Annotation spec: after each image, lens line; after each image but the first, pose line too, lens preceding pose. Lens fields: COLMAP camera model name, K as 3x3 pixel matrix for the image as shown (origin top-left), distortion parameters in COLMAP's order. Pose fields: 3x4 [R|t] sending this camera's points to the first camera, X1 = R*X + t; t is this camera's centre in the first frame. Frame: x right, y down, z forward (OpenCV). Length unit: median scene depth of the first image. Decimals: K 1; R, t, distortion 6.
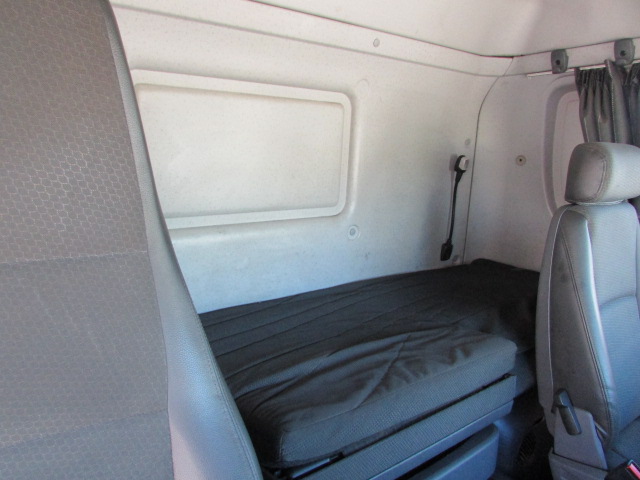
lens RADIAL K [[439.4, 0, 320.4], [0, 439.4, 235.7], [0, 0, 1]] dist [-0.036456, -0.000370]
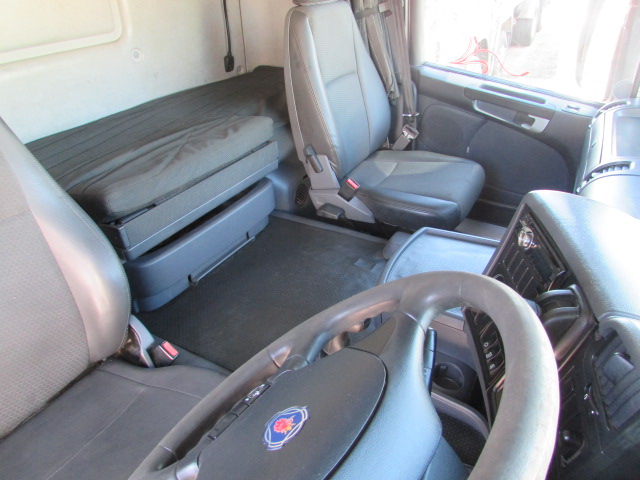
lens RADIAL K [[439.4, 0, 320.4], [0, 439.4, 235.7], [0, 0, 1]] dist [-0.036456, -0.000370]
pose [[0.913658, -0.263057, 0.309887, 0.054883], [0.131719, 0.912824, 0.386526, 0.067362], [-0.384551, -0.312334, 0.868659, -0.407377]]
